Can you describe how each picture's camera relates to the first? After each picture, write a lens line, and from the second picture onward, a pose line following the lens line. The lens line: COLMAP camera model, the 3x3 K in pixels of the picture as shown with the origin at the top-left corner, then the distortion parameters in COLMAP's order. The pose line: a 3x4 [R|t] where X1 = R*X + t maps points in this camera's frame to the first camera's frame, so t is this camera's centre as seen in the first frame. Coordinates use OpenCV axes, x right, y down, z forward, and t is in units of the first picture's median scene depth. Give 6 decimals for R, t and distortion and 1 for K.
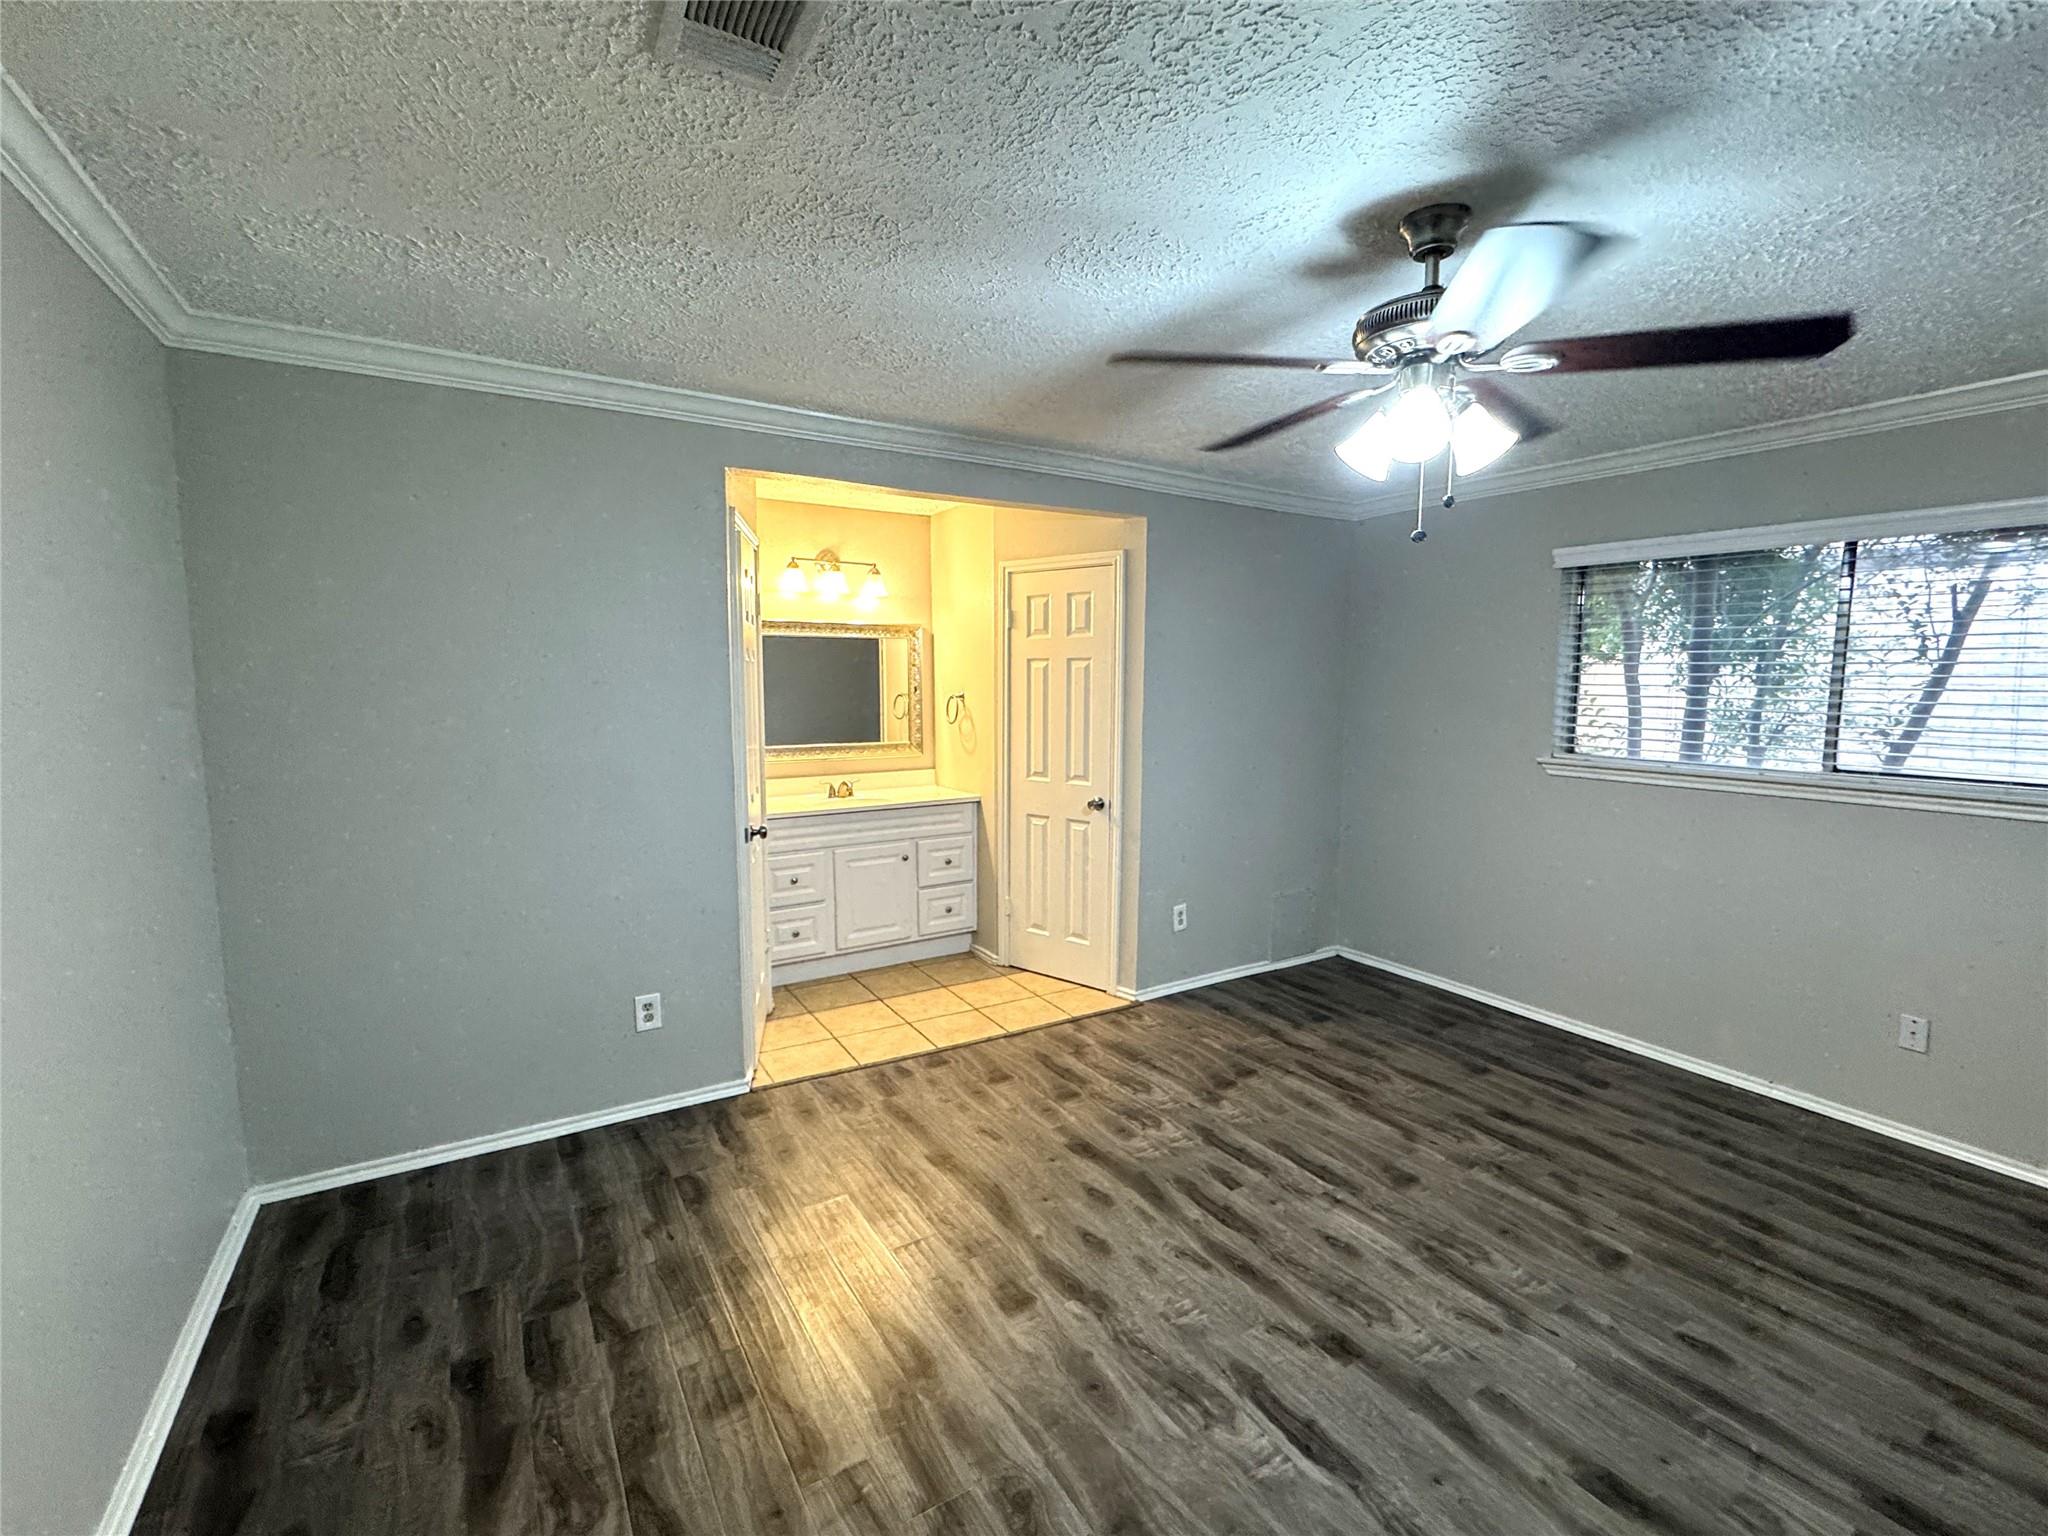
lens RADIAL K [[867.9, 0, 1021.0], [0, 867.9, 771.1], [0, 0, 1]] dist [-0.004690, -0.000063]
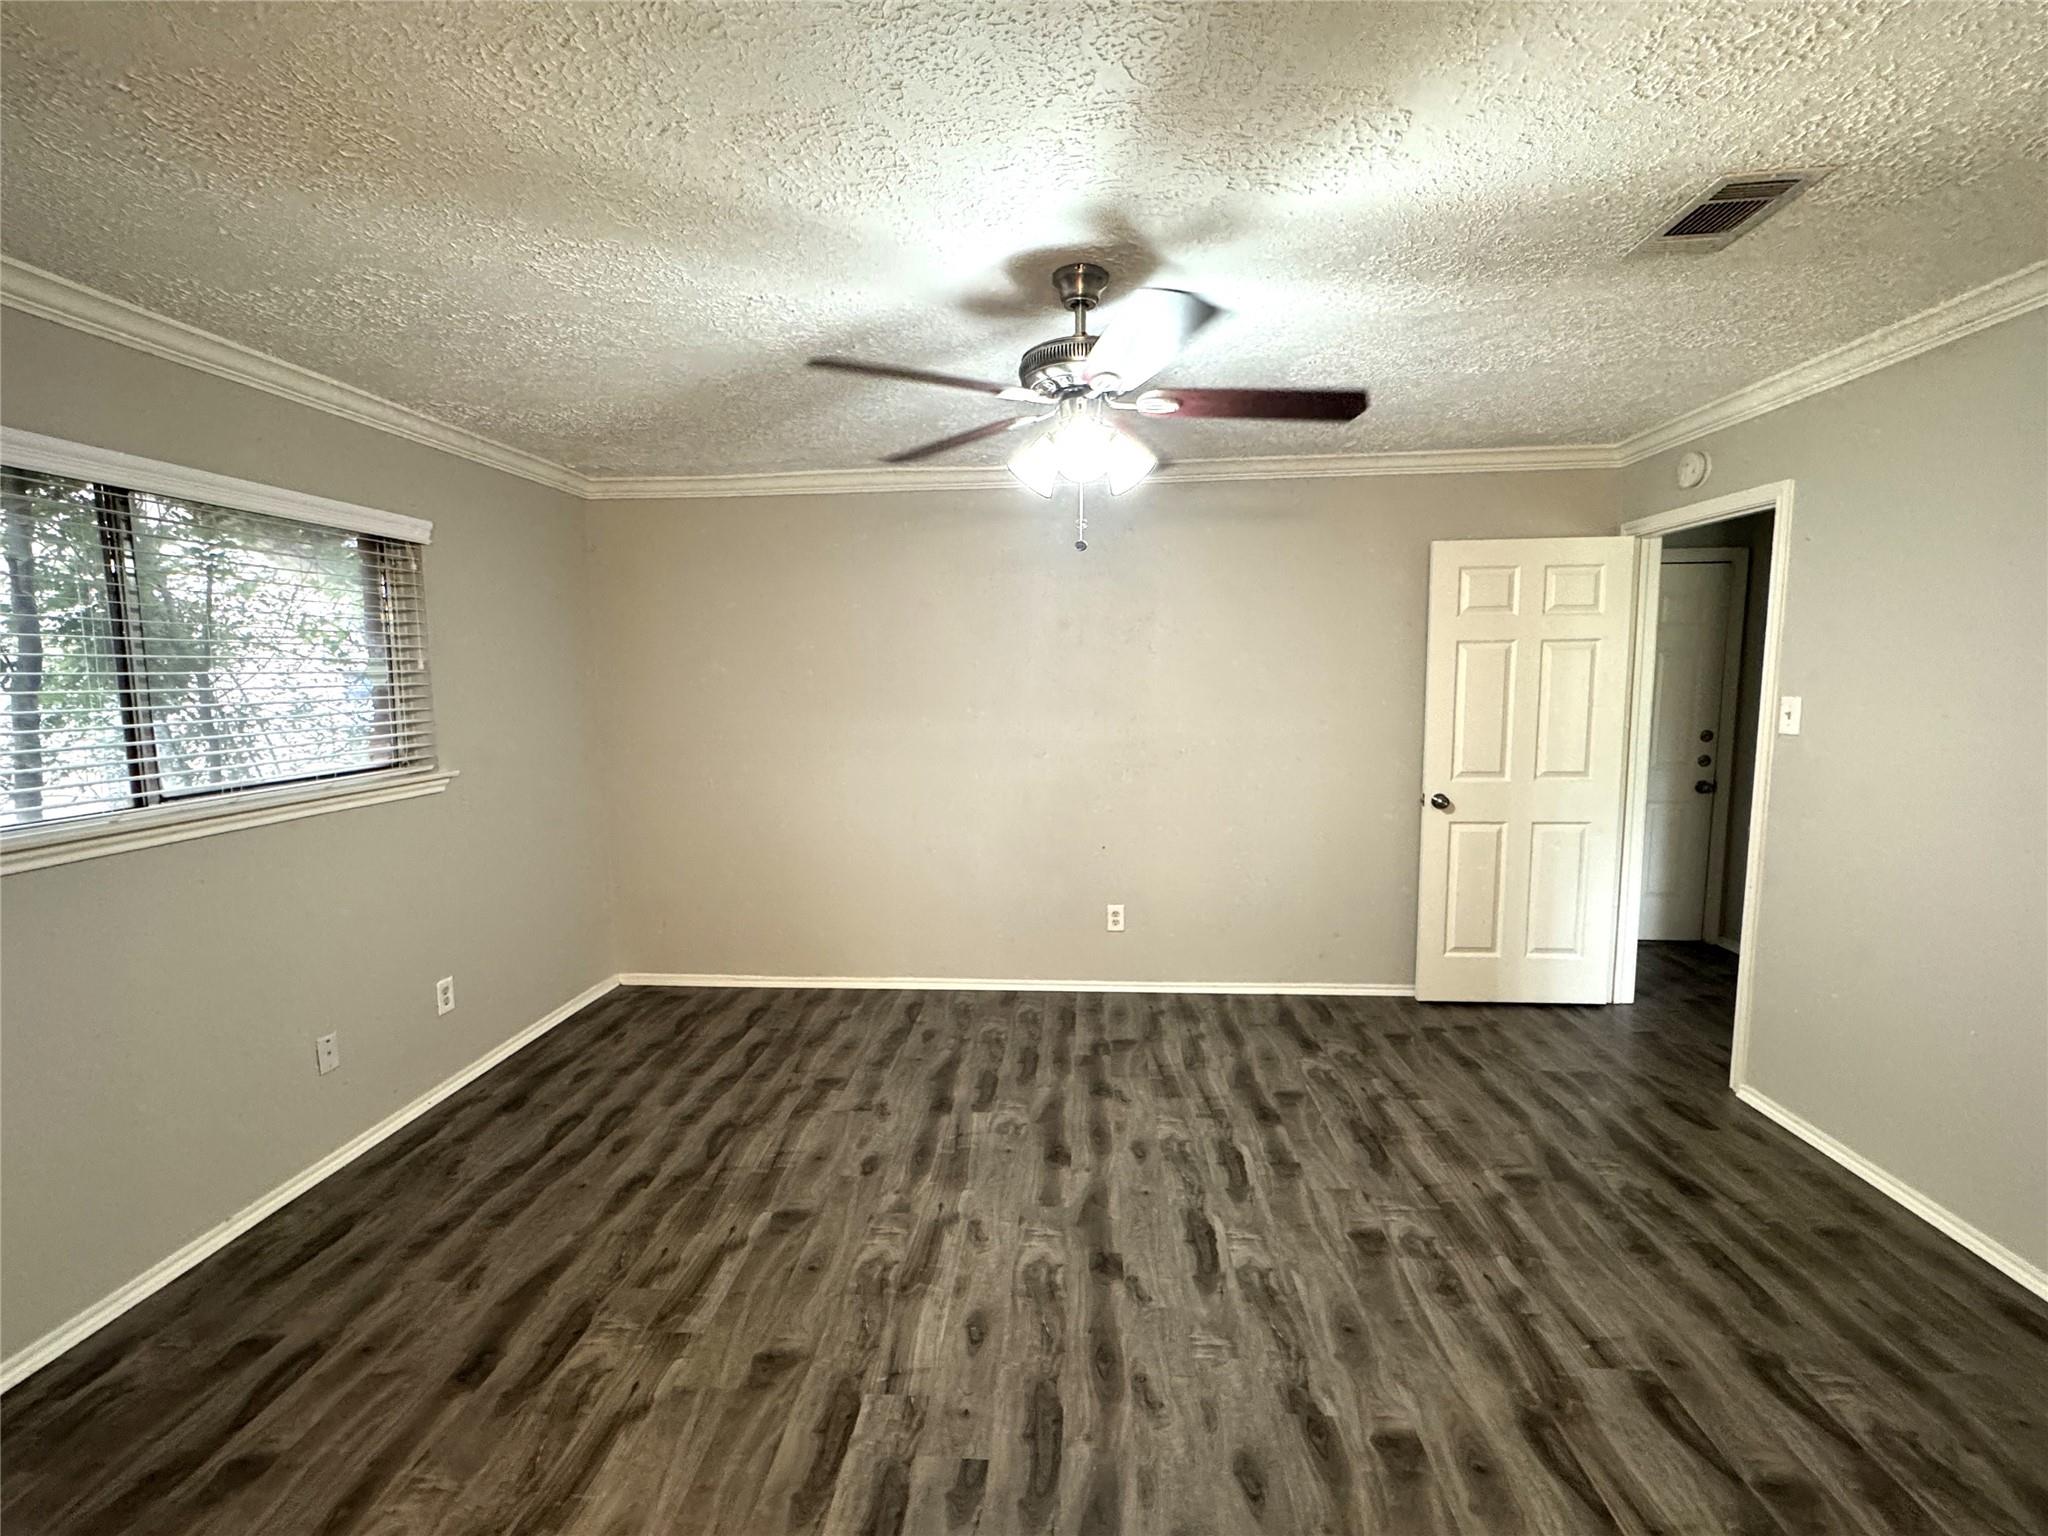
lens RADIAL K [[867.9, 0, 1021.0], [0, 867.9, 771.1], [0, 0, 1]] dist [-0.004690, -0.000063]
pose [[-0.802210, -0.064570, 0.593540, -0.154885], [0.075740, 0.975097, 0.208447, -0.186070], [-0.592218, 0.212173, -0.777342, 1.642866]]
